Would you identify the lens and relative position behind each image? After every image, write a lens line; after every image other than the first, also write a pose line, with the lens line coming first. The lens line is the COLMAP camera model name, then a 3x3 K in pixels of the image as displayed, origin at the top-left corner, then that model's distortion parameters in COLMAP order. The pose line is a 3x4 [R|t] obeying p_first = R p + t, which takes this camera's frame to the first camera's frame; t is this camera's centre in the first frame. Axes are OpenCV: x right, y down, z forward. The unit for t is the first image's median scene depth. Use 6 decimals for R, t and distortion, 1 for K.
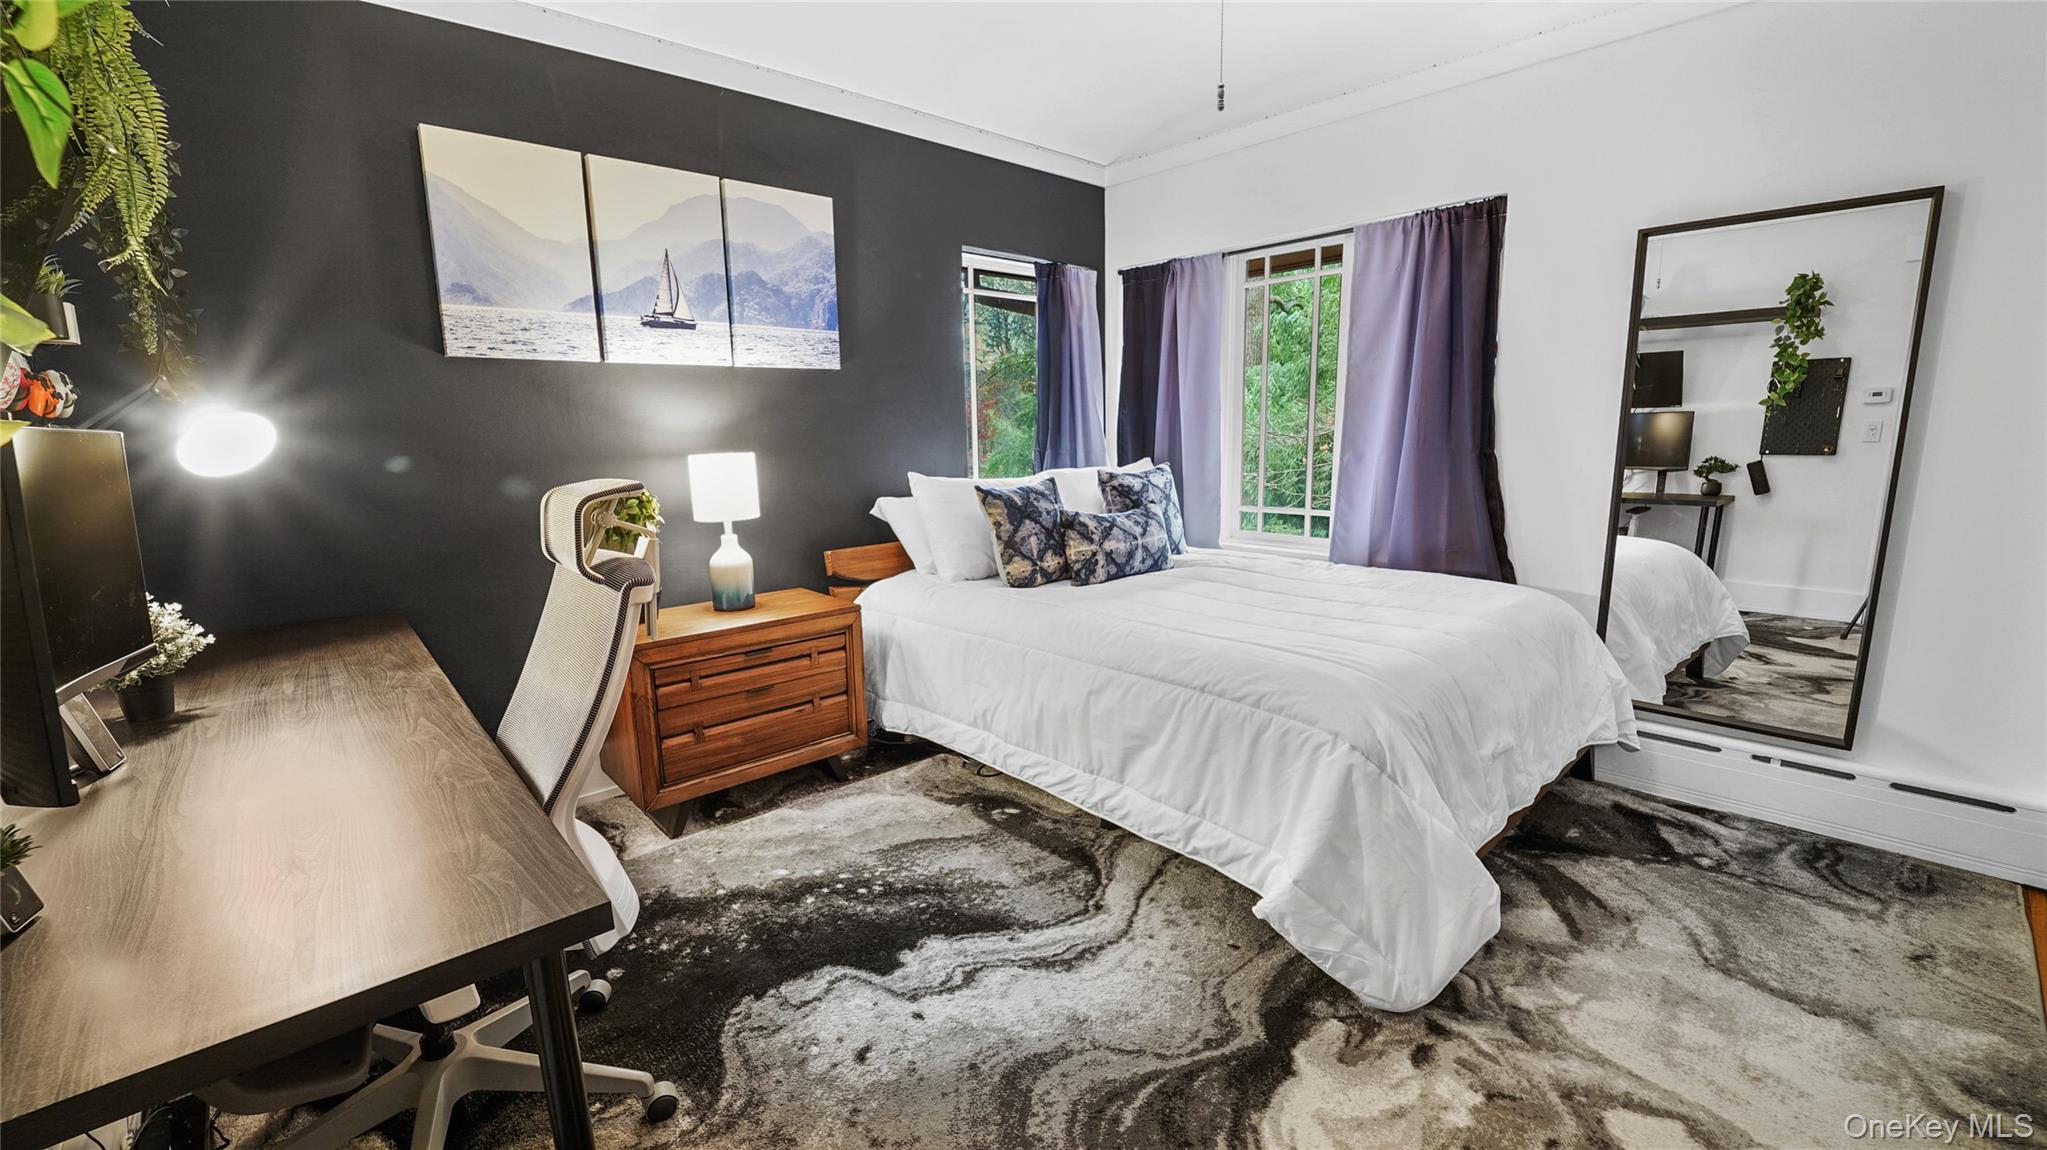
lens RADIAL K [[832.9, 0, 1014.9], [0, 832.9, 582.8], [0, 0, 1]] dist [-0.025123, -0.000352]
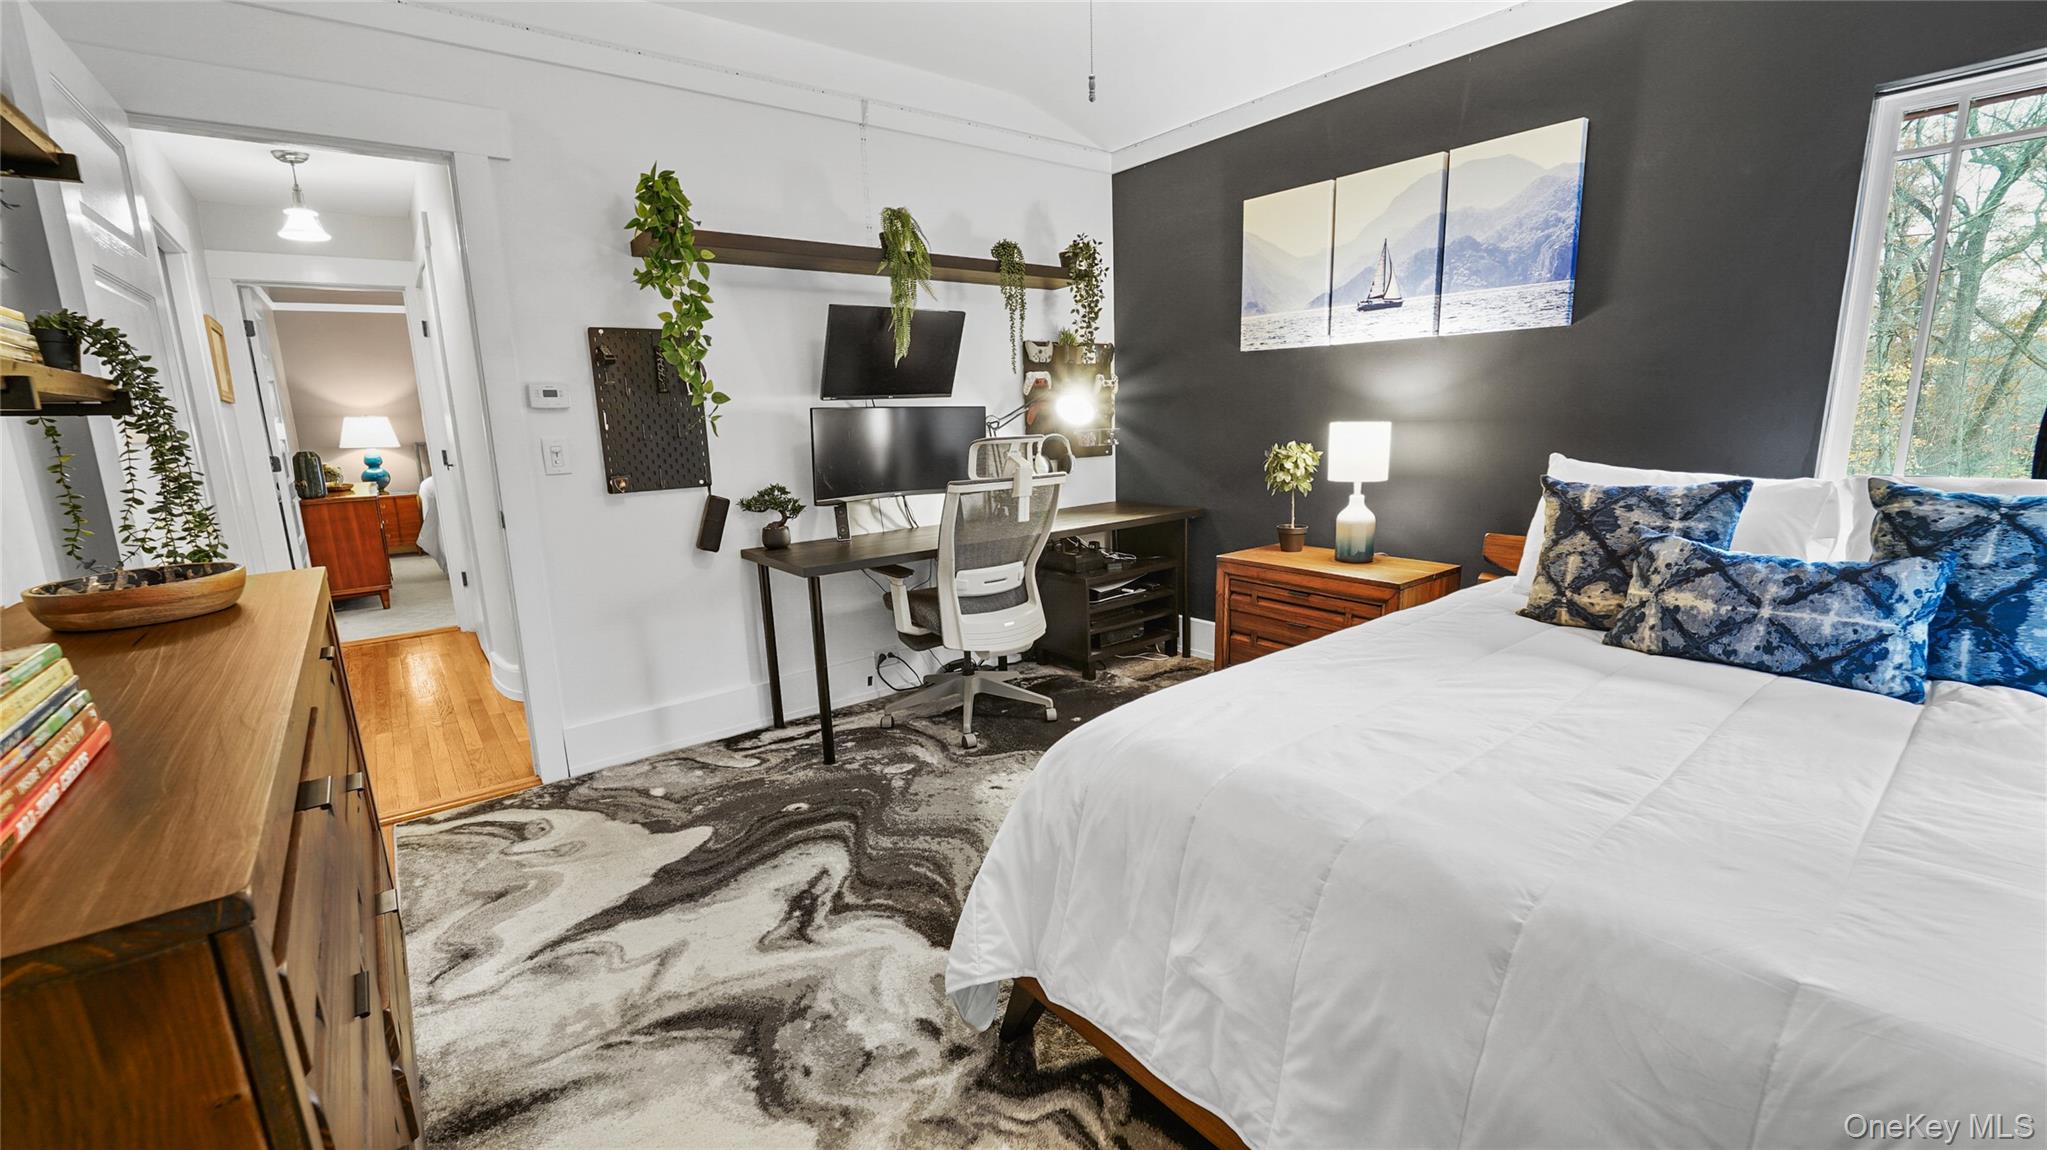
lens RADIAL K [[838.1, 0, 1020.9], [0, 838.1, 583.9], [0, 0, 1]] dist [-0.023539, 0.000311]
pose [[-0.077016, 0.221621, -0.972087, 0.807481], [-0.154690, 0.960520, 0.231240, -0.132555], [0.984957, 0.168181, -0.039693, 0.618029]]
